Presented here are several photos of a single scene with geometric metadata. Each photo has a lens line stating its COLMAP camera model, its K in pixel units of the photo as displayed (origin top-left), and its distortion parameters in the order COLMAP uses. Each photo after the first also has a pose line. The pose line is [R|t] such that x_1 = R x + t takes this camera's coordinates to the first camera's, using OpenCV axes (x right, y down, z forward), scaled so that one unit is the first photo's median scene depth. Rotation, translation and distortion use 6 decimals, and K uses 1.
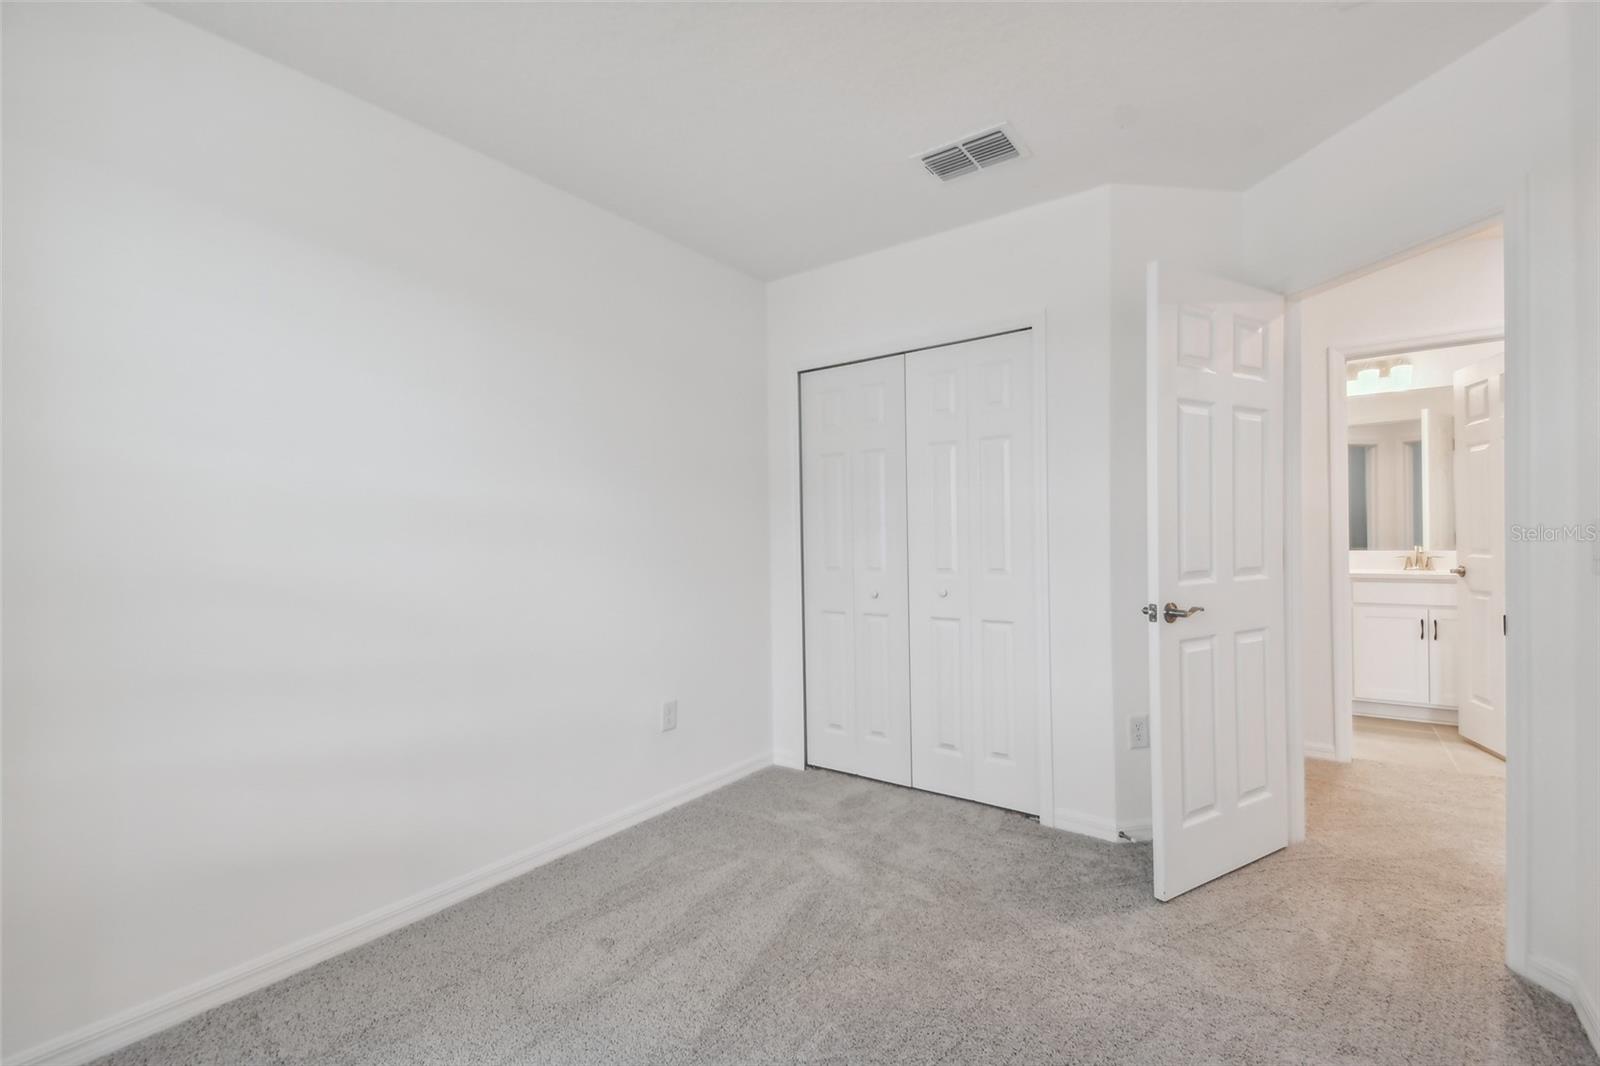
lens RADIAL K [[726.7, 0, 808.7], [0, 726.7, 535.2], [0, 0, 1]] dist [0.032645, -0.000725]
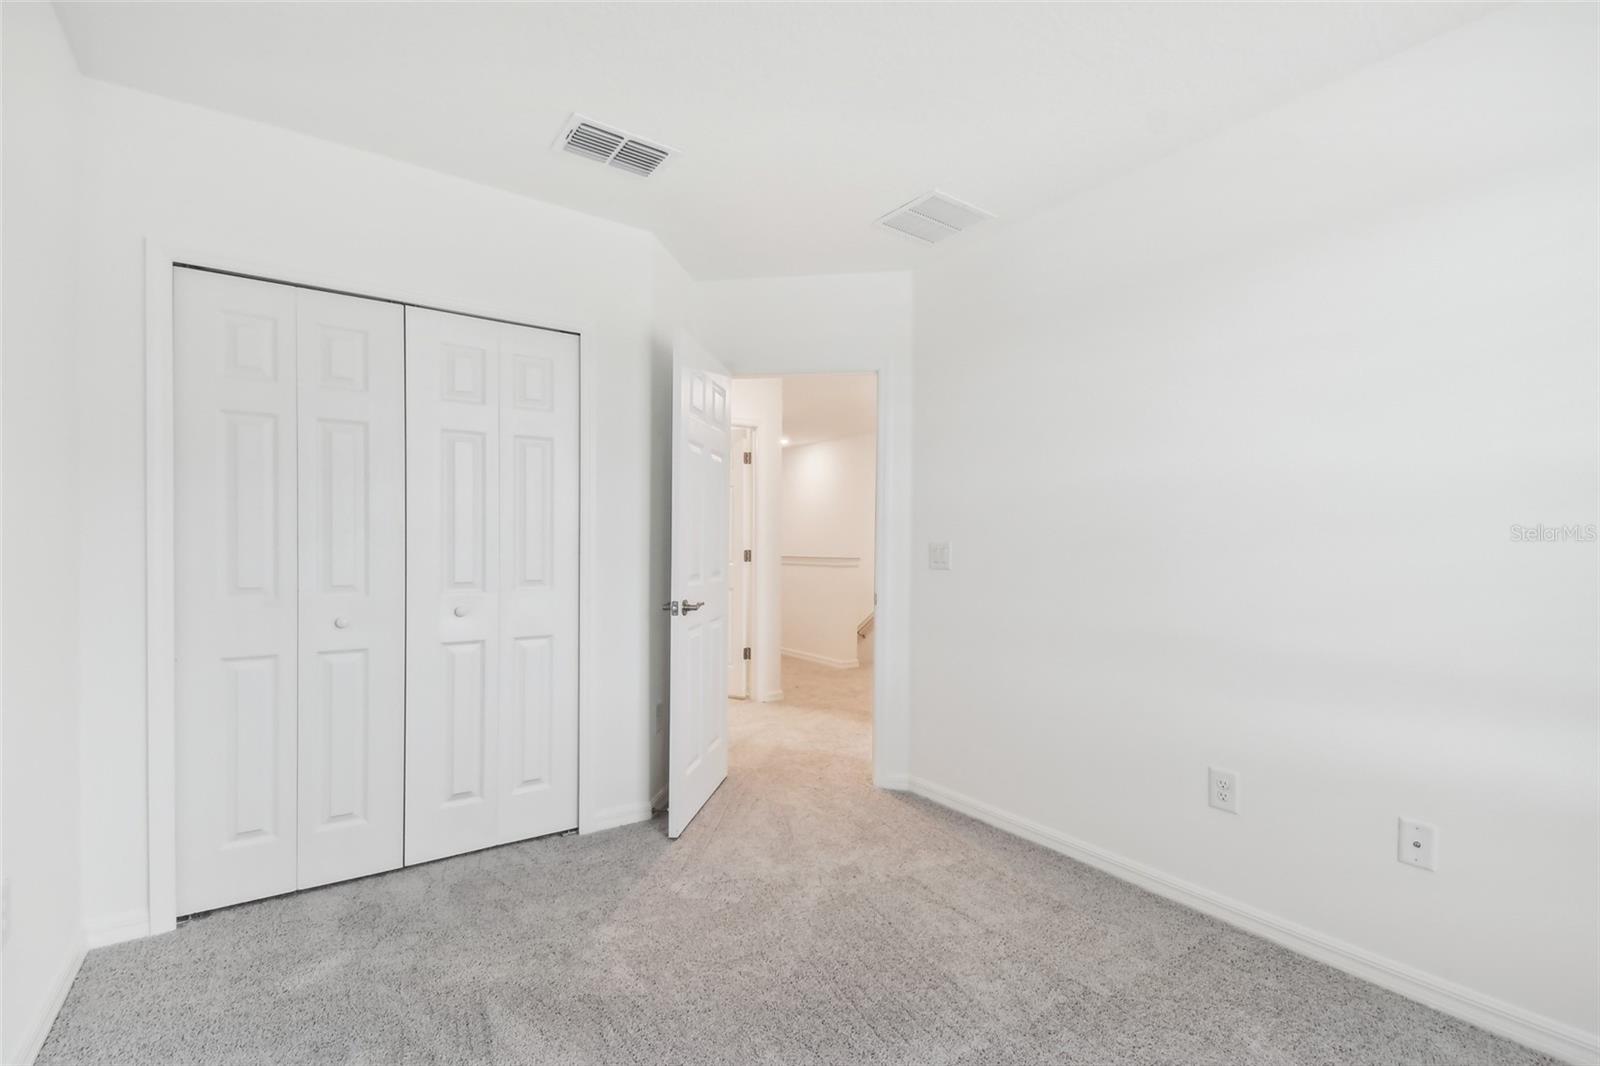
lens RADIAL K [[709.9, 0, 797.6], [0, 709.9, 548.0], [0, 0, 1]] dist [0.042139, -0.020421]
pose [[0.321679, 0.017994, 0.946678, -0.476005], [-0.012173, 0.999815, -0.014868, 0.014118], [-0.946771, -0.006741, 0.321838, 0.378455]]
